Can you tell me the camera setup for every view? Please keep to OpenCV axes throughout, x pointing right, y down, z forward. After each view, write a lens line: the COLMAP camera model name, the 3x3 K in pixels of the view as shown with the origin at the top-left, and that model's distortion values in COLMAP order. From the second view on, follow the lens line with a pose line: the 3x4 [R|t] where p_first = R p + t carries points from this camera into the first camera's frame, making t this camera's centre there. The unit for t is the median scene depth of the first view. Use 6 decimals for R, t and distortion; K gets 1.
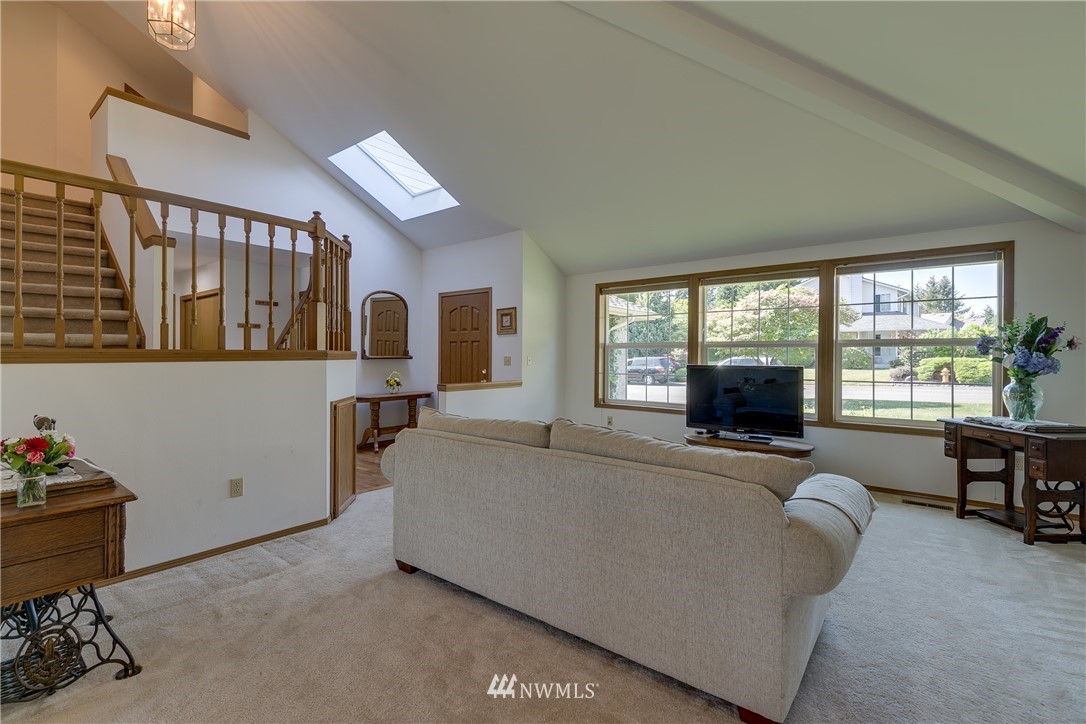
lens RADIAL K [[479.9, 0, 552.7], [0, 479.9, 359.9], [0, 0, 1]] dist [0.004042, -0.004118]
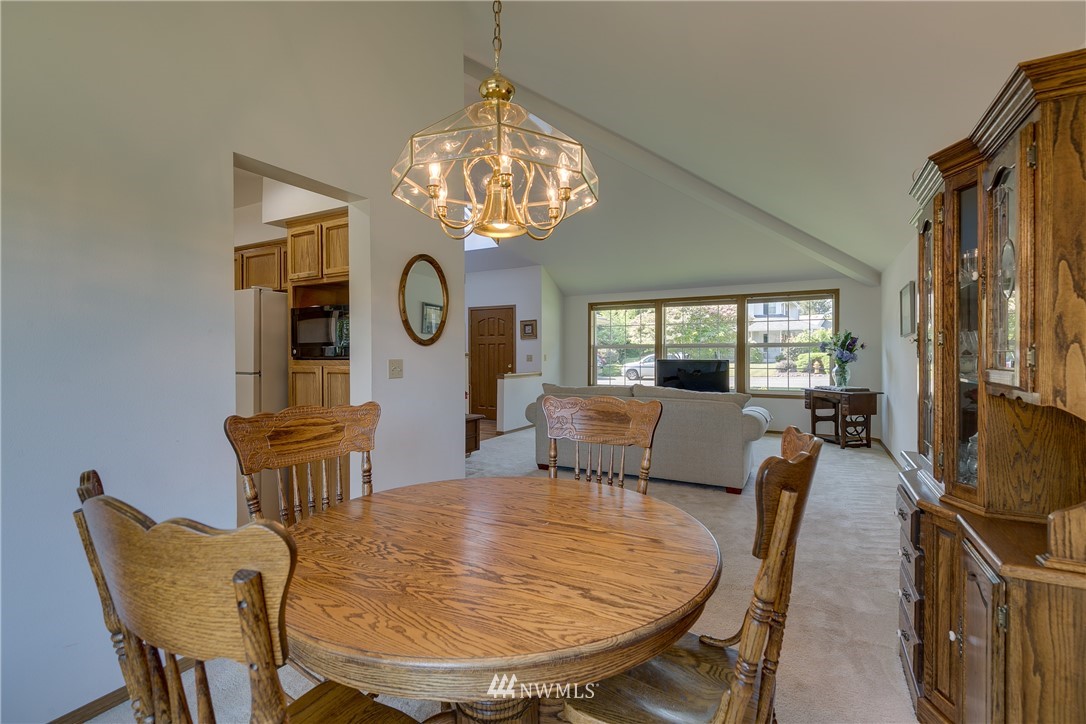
lens RADIAL K [[479.9, 0, 546.1], [0, 479.9, 360.5], [0, 0, 1]] dist [0.004042, -0.004118]
pose [[0.986031, -0.009569, 0.166286, -0.336594], [0.008503, 0.999939, 0.007119, -0.000148], [-0.166343, -0.005606, 0.986052, -0.470843]]
